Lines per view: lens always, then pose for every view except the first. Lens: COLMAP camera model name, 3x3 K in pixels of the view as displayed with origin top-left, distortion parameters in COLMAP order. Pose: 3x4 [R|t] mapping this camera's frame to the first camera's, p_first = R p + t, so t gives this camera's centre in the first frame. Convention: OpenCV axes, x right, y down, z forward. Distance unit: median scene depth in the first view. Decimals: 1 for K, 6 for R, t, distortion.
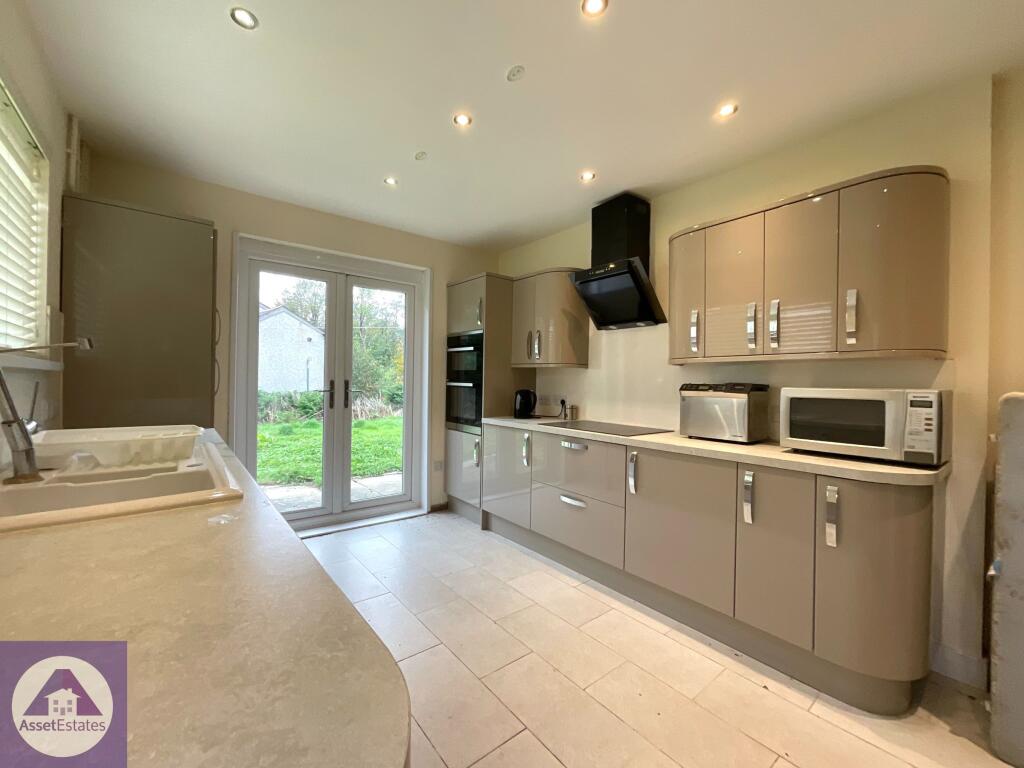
lens RADIAL K [[414.8, 0, 511.5], [0, 414.8, 381.3], [0, 0, 1]] dist [-0.002322, 0.000151]
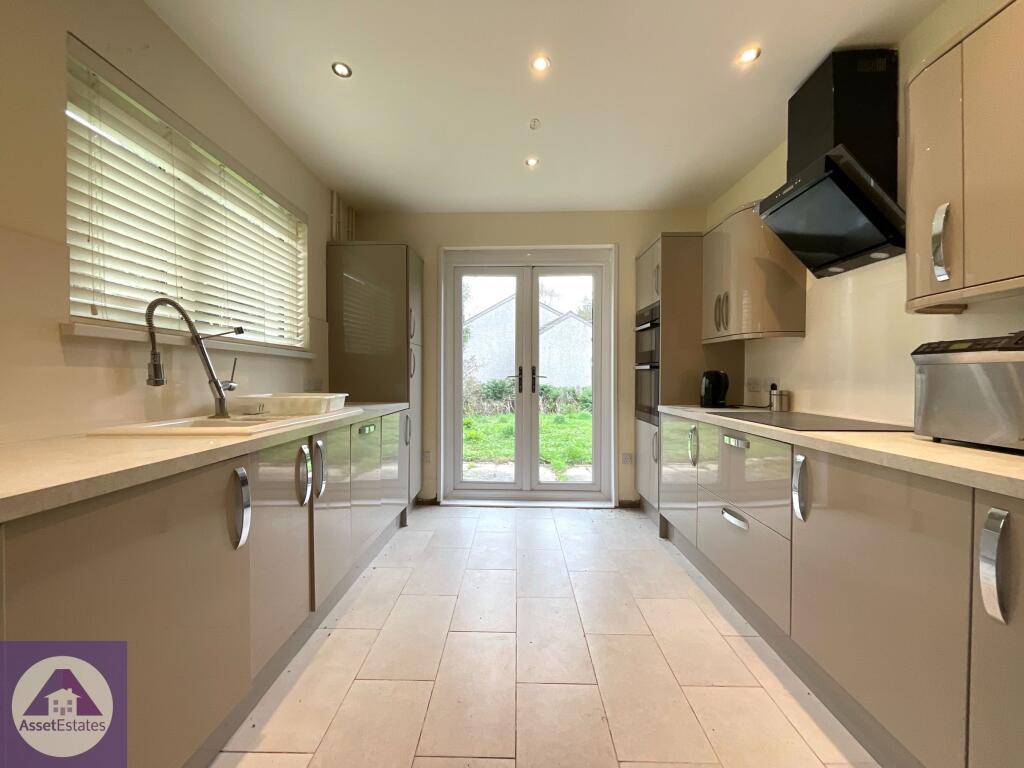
lens RADIAL K [[414.8, 0, 511.5], [0, 414.8, 381.3], [0, 0, 1]] dist [-0.002322, 0.000151]
pose [[0.767044, -0.008779, -0.641535, 0.241848], [0.011715, 0.999931, 0.000324, 0.035101], [0.641488, -0.007765, 0.767094, 0.155024]]
